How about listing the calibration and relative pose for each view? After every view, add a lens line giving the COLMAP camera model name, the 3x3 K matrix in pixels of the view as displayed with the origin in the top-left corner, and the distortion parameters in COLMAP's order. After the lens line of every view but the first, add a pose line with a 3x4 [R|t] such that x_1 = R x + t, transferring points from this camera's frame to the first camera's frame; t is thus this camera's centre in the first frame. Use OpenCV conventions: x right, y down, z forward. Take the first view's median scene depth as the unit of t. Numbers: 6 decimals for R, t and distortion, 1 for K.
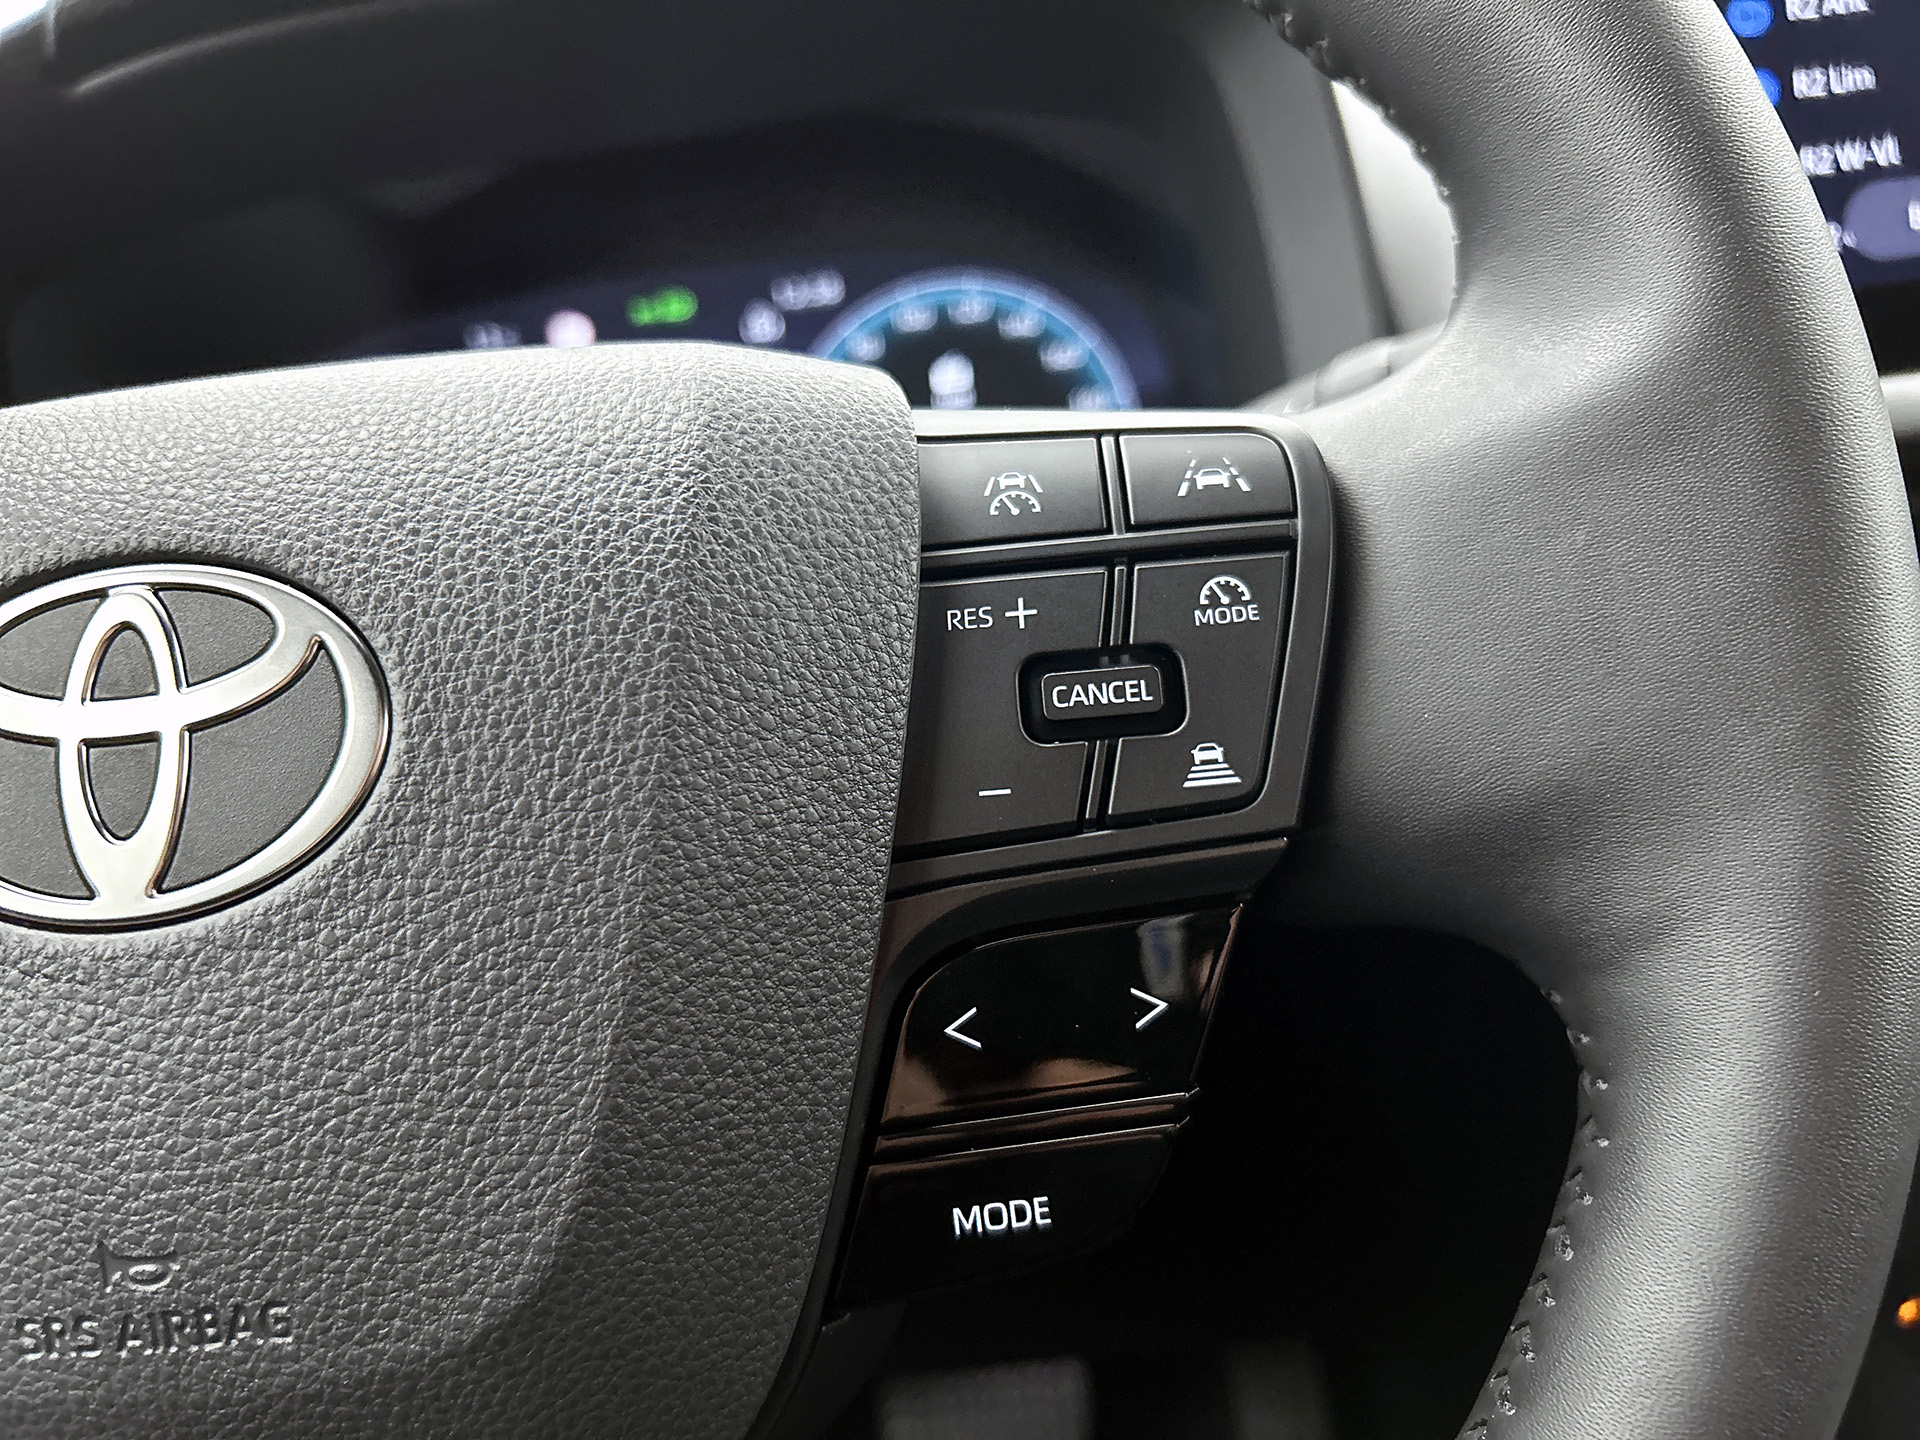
lens RADIAL K [[1644.8, 0, 960.0], [0, 1644.8, 720.0], [0, 0, 1]] dist [-0.000586, -0.089374]
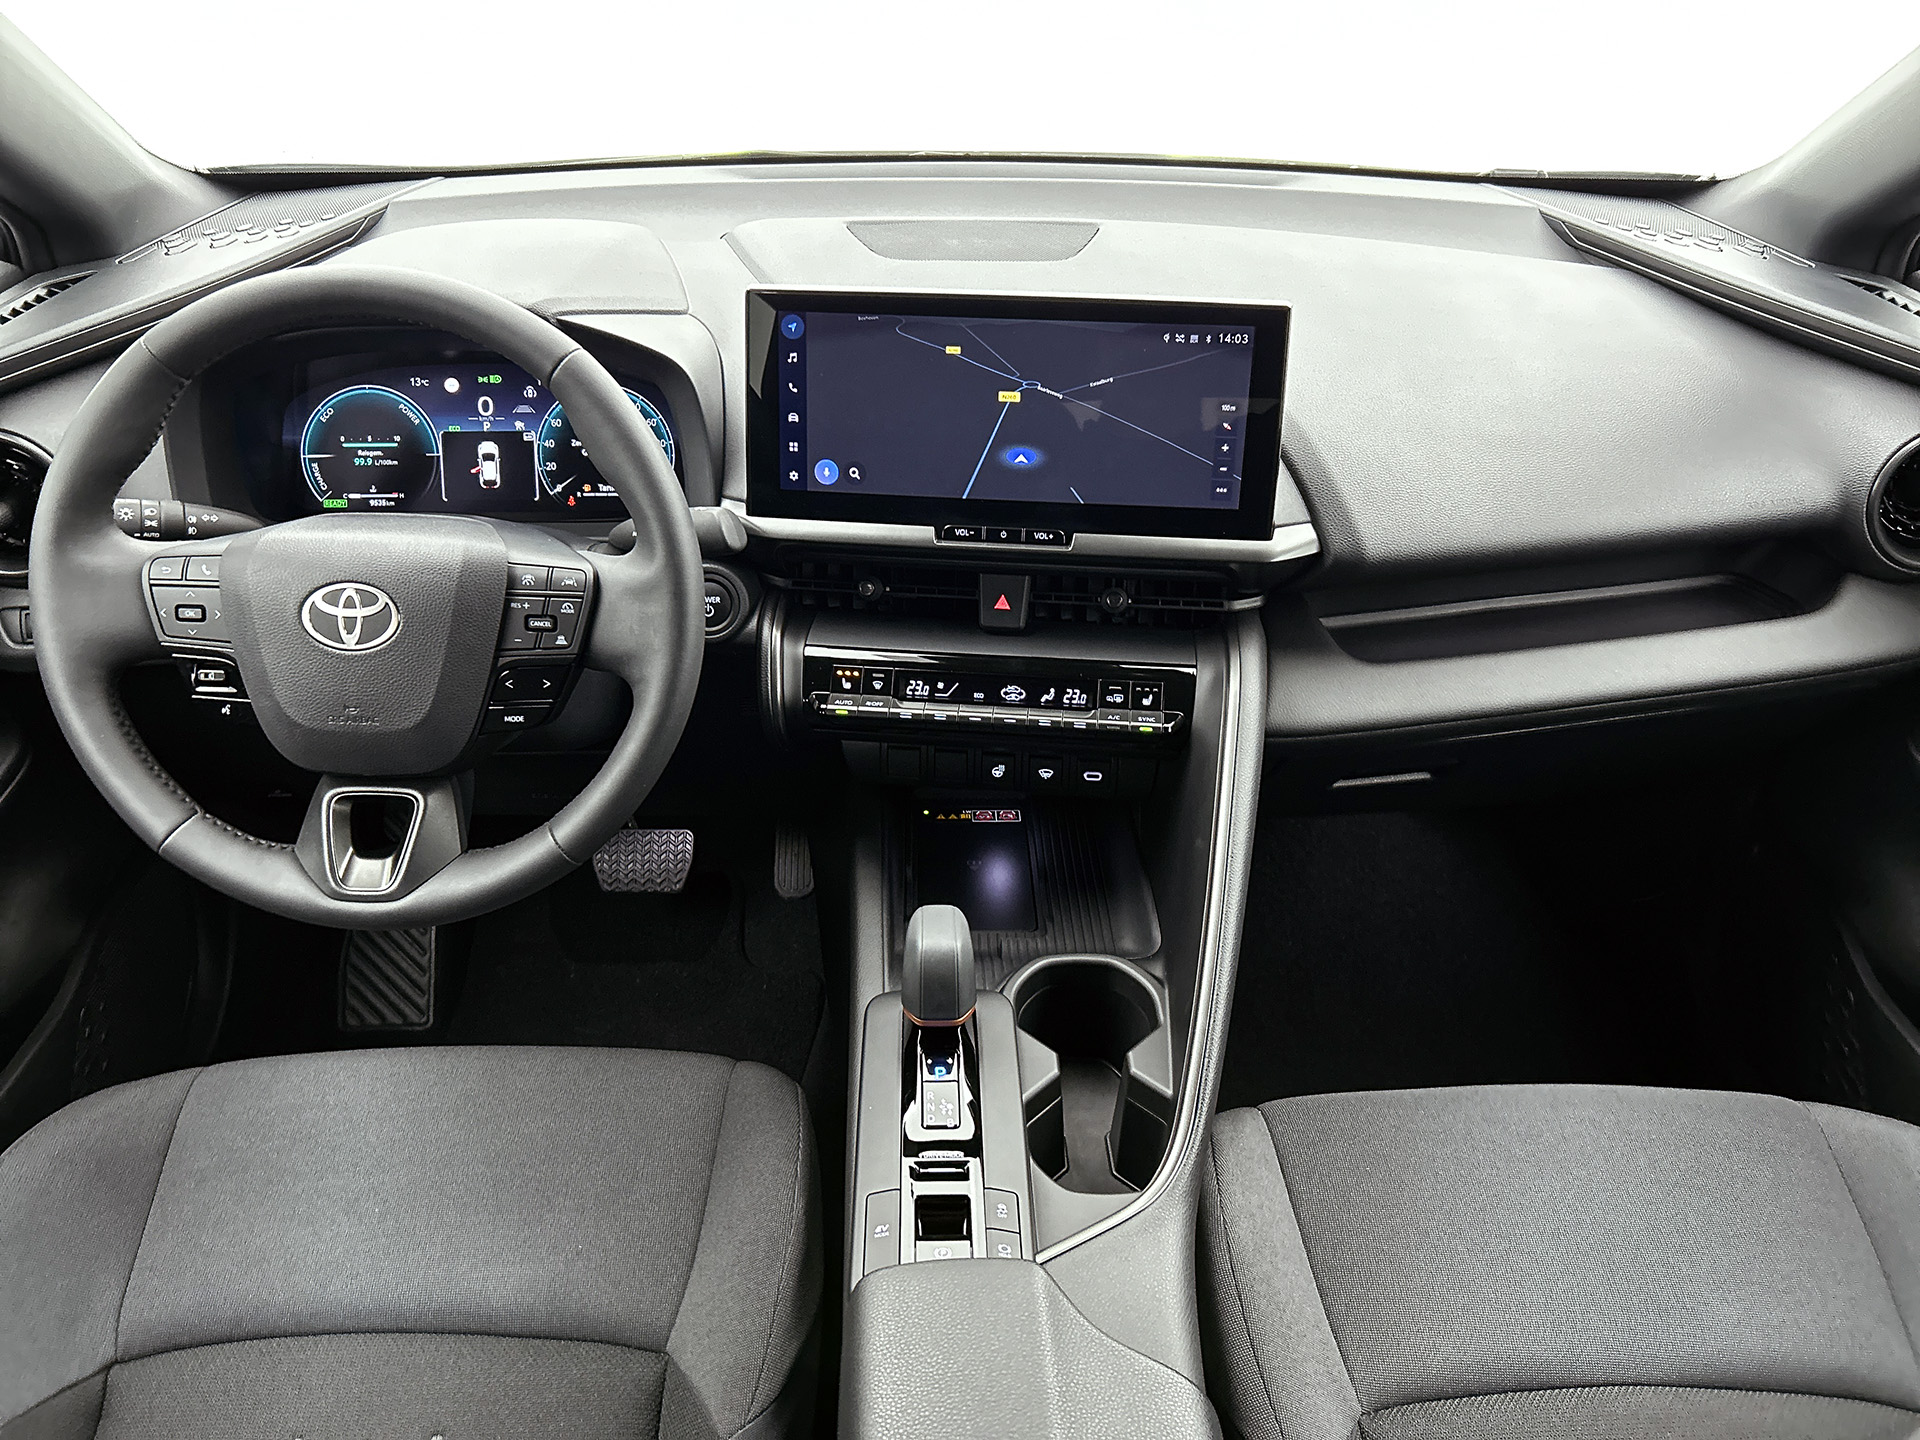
lens RADIAL K [[1494.0, 0, 968.2], [0, 1494.0, 766.9], [0, 0, 1]] dist [0.002329, -0.003879]
pose [[0.989075, 0.113279, 0.094331, 1.119111], [-0.135109, 0.952550, 0.272754, -1.148103], [-0.058958, -0.282519, 0.957448, -4.045540]]
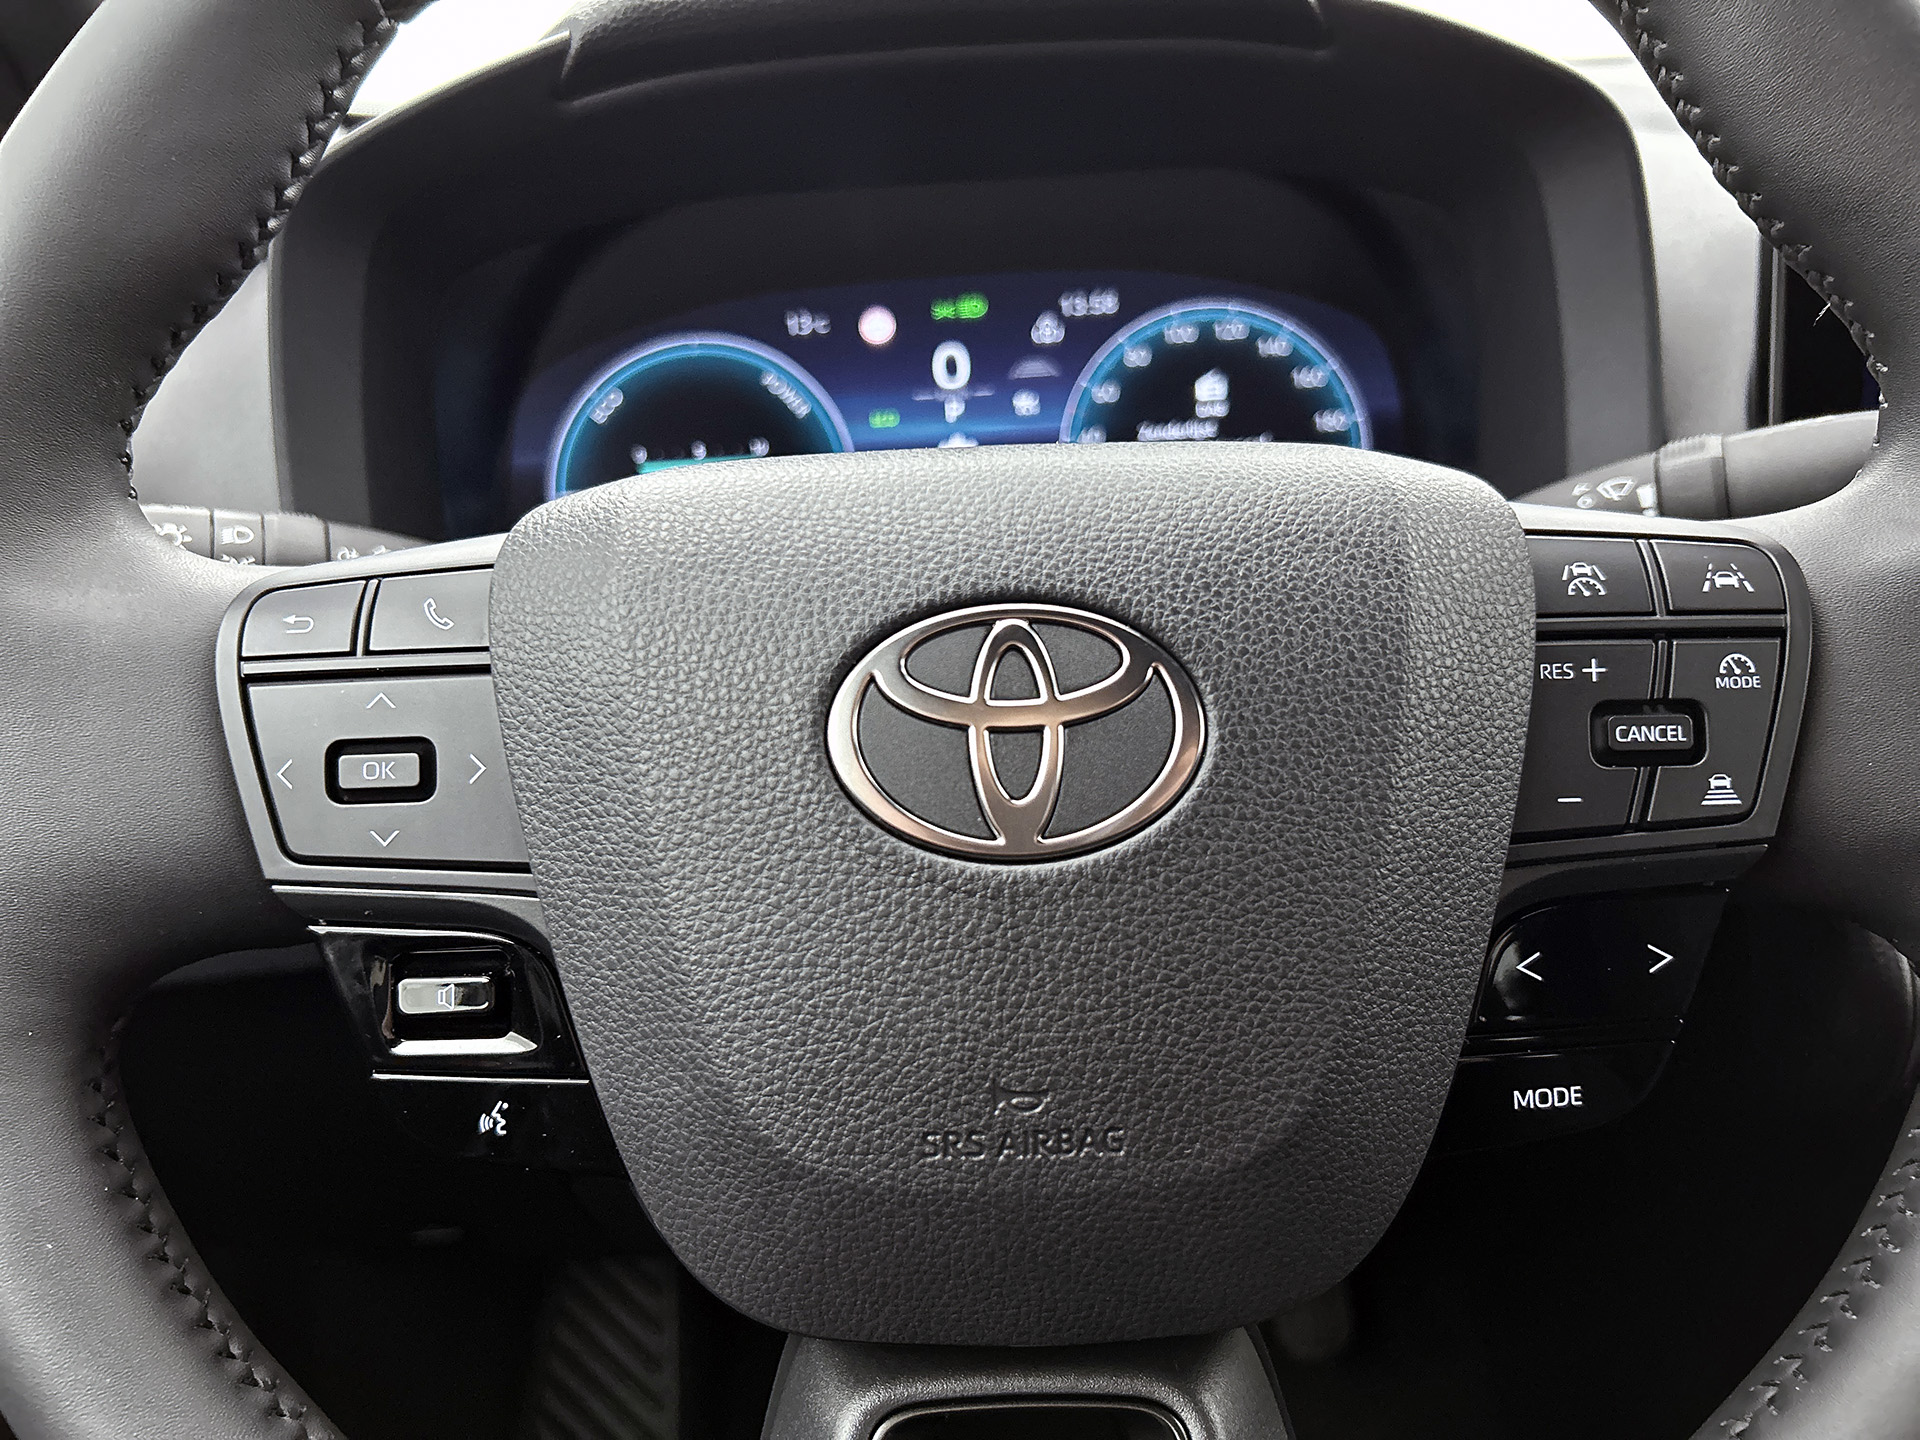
lens RADIAL K [[1540.5, 0, 918.3], [0, 1540.5, 721.7], [0, 0, 1]] dist [0.120954, -0.342267]
pose [[0.997391, 0.068855, 0.021692, -0.612825], [-0.070086, 0.995594, 0.062288, -0.070579], [-0.017307, -0.063646, 0.997822, -0.328565]]
